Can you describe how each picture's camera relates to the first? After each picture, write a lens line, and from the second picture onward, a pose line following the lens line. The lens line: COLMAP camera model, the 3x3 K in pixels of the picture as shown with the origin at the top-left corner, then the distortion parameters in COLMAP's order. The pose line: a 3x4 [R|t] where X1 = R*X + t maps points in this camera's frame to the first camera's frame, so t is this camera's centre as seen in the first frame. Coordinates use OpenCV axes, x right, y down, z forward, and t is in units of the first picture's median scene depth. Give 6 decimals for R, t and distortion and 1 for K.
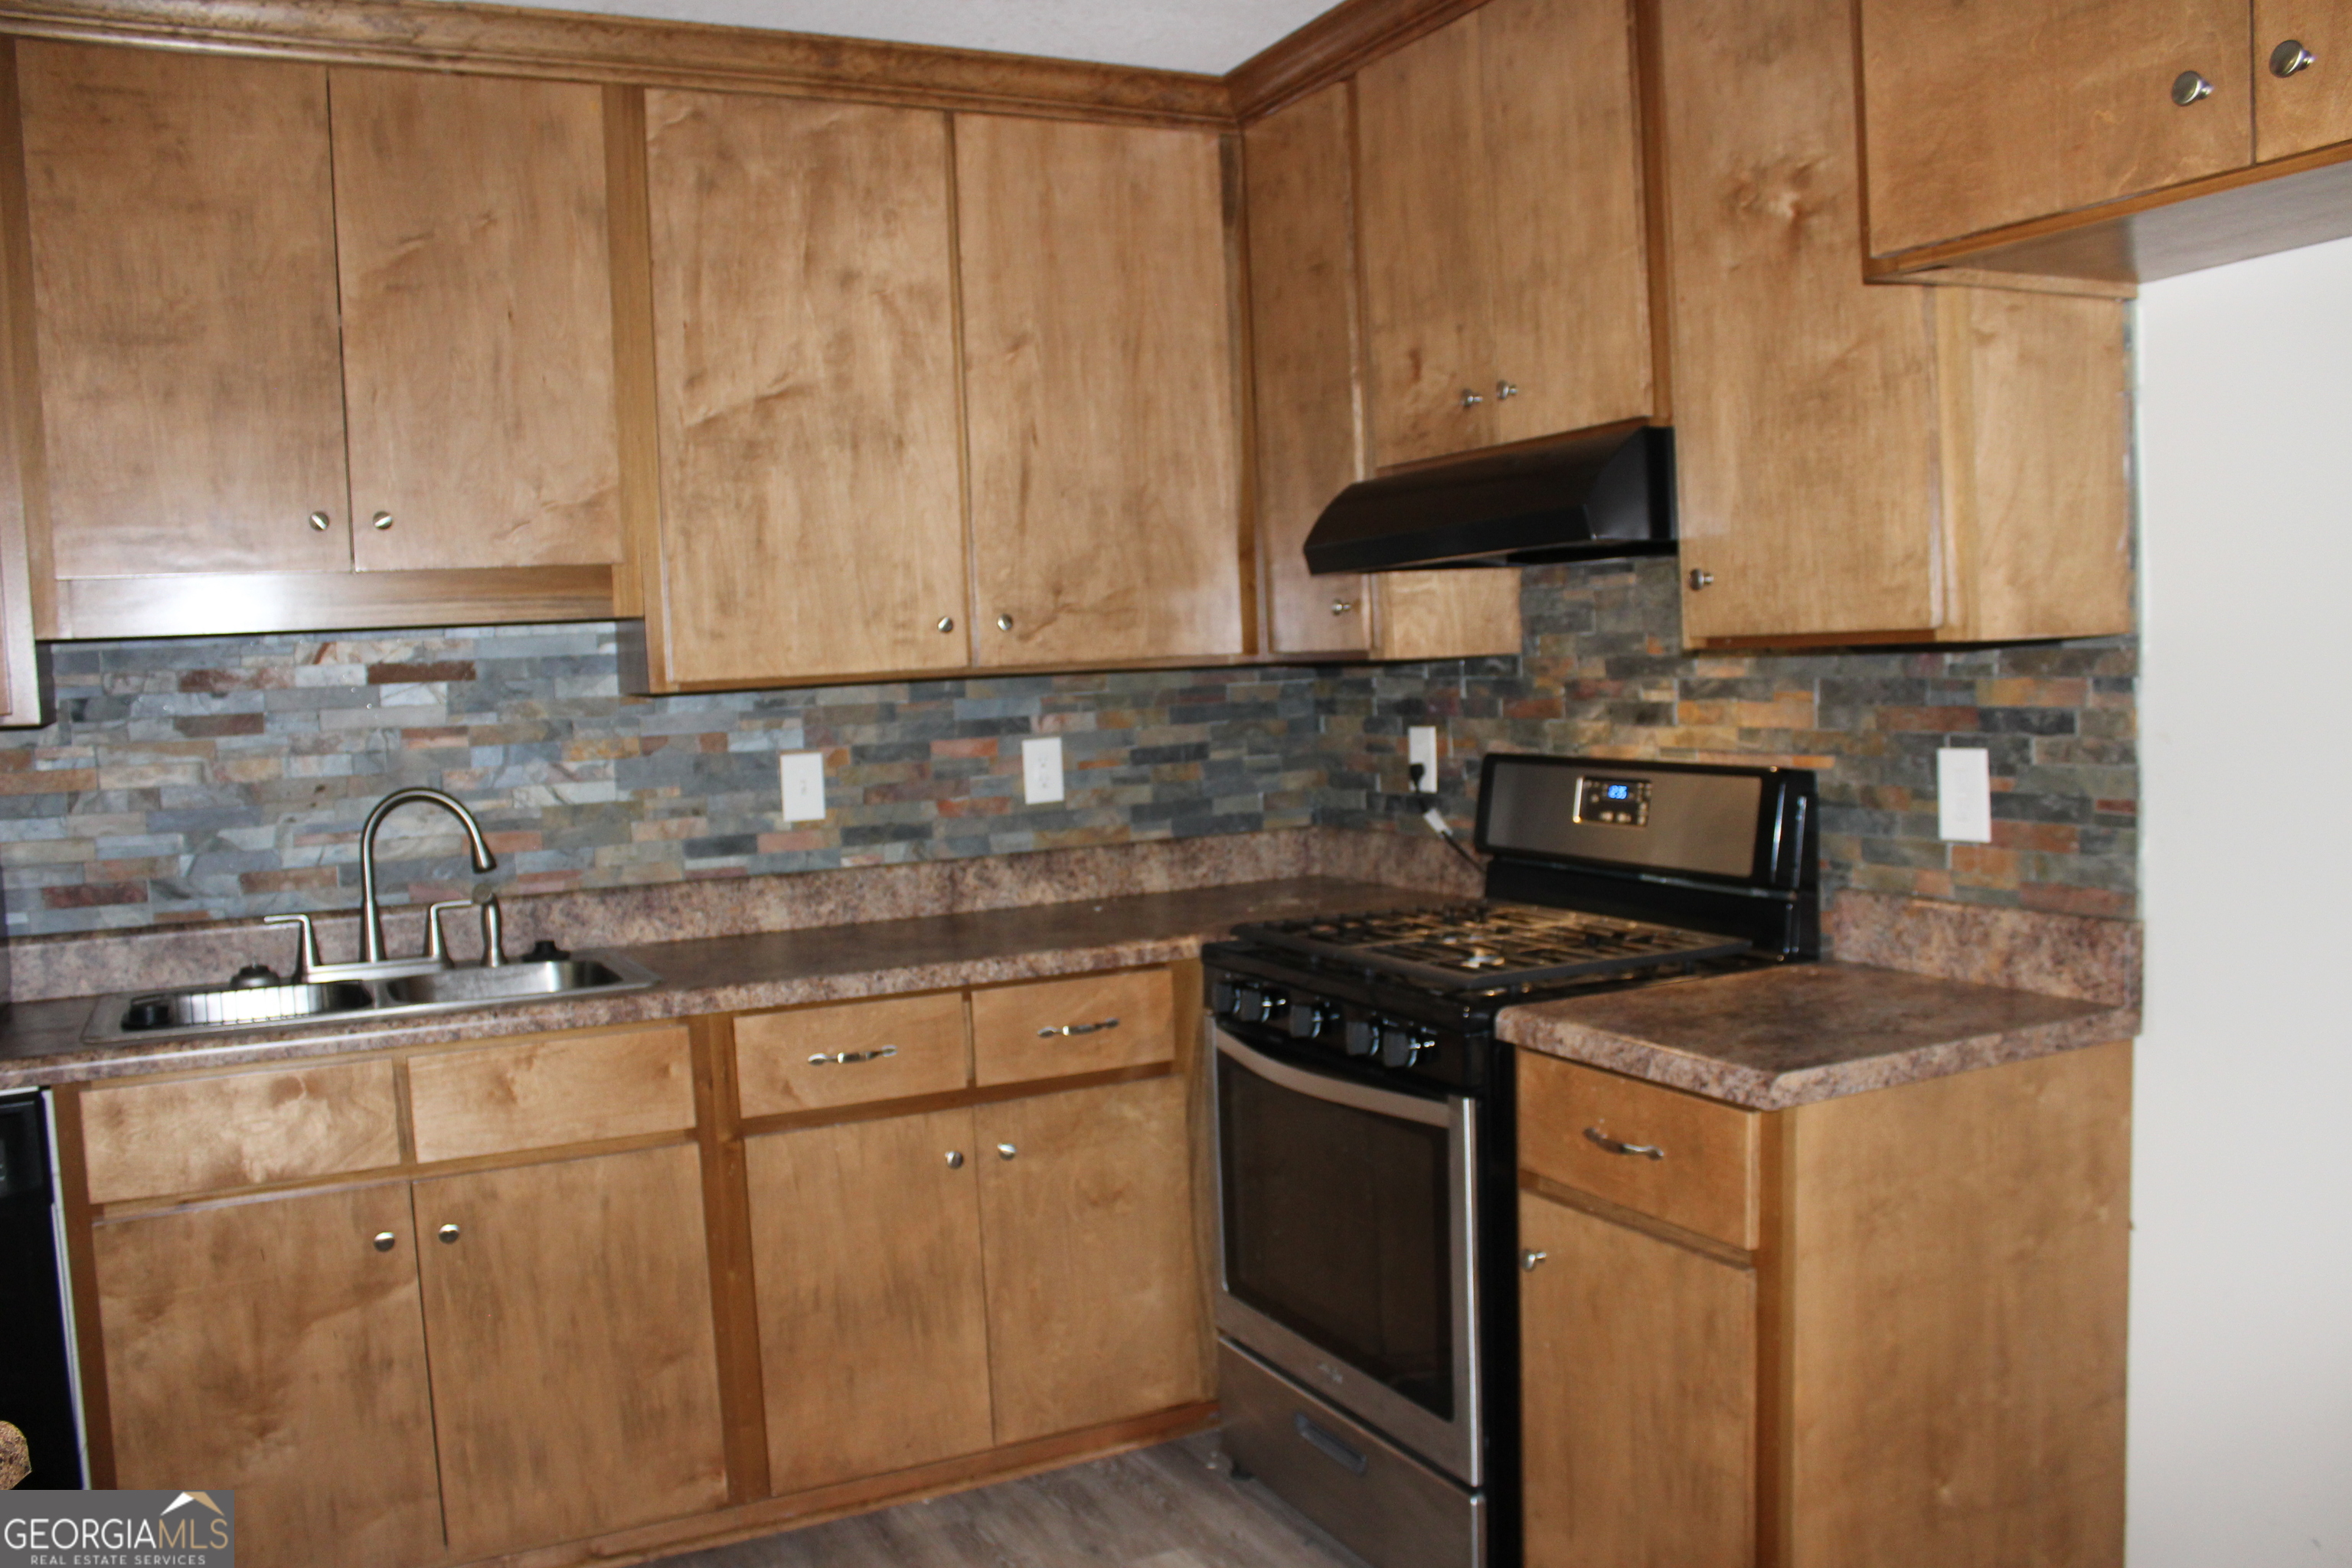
lens RADIAL K [[1922.4, 0, 1176.0], [0, 1922.4, 784.0], [0, 0, 1]] dist [-0.168219, 0.148504]
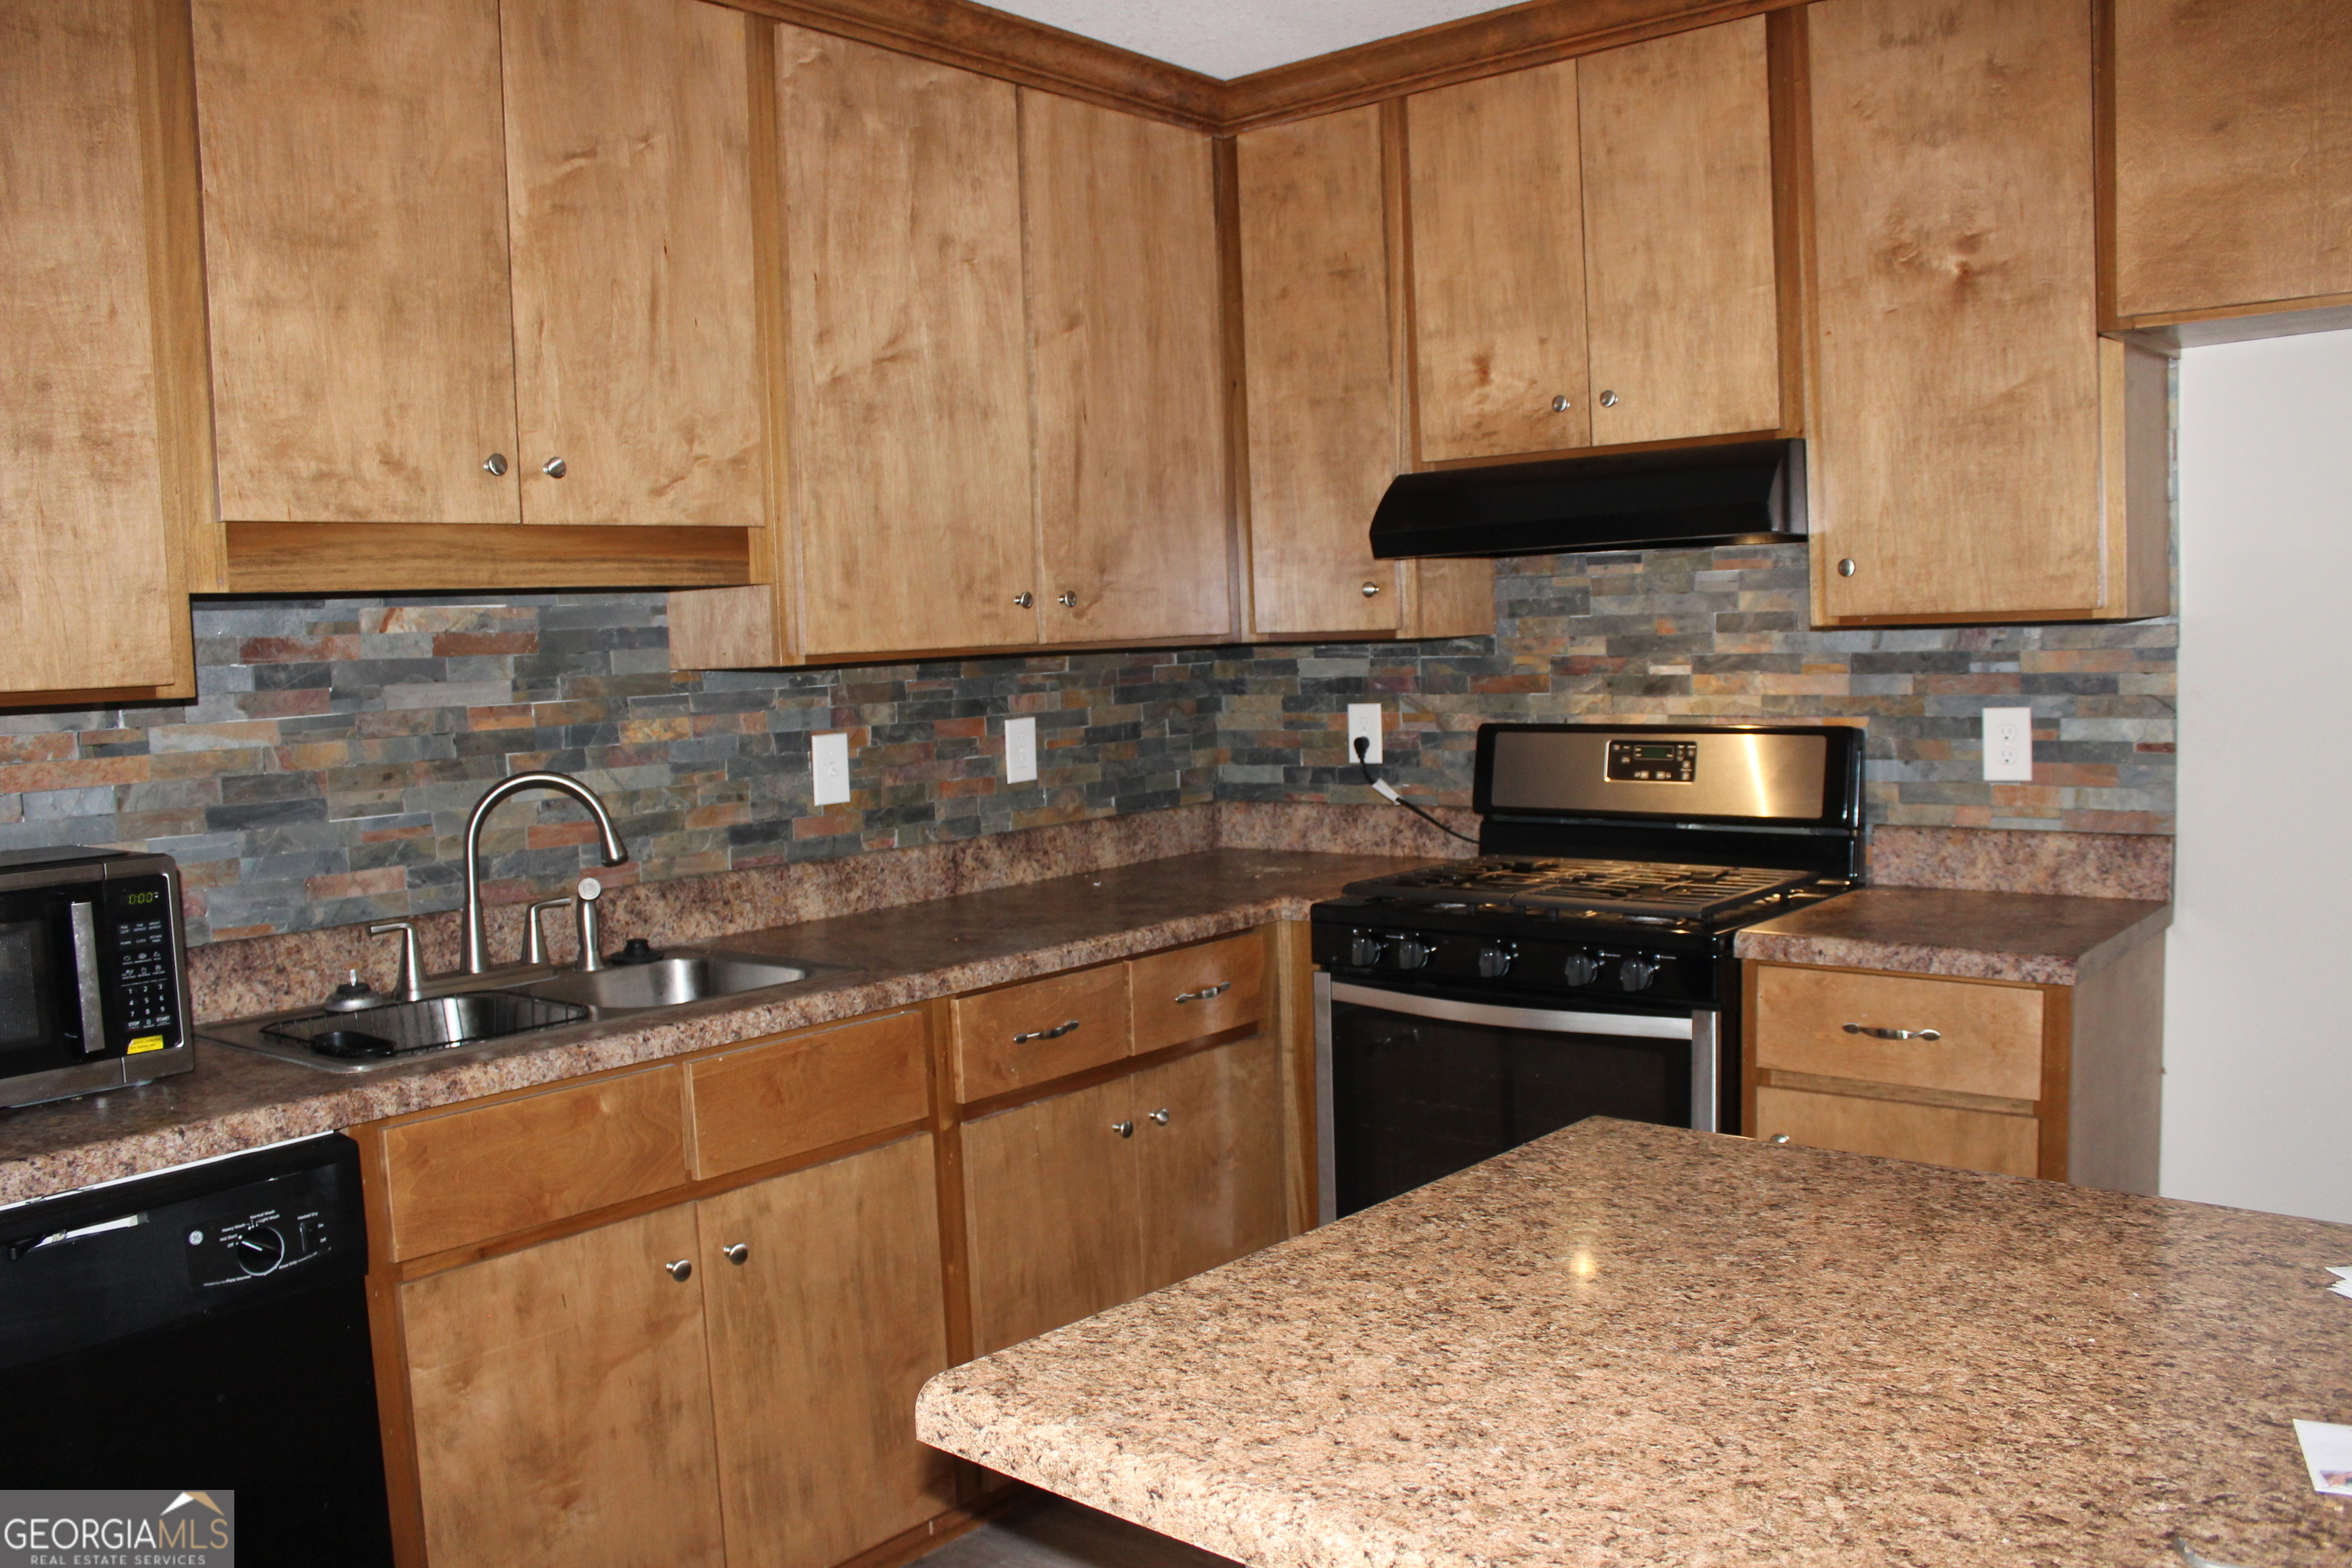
lens RADIAL K [[1922.4, 0, 1176.0], [0, 1922.4, 784.0], [0, 0, 1]] dist [-0.168219, 0.148504]
pose [[0.917170, -0.022956, 0.397835, -0.480365], [0.024643, 0.999696, 0.000874, 0.014439], [-0.397734, 0.009002, 0.917456, 0.061134]]
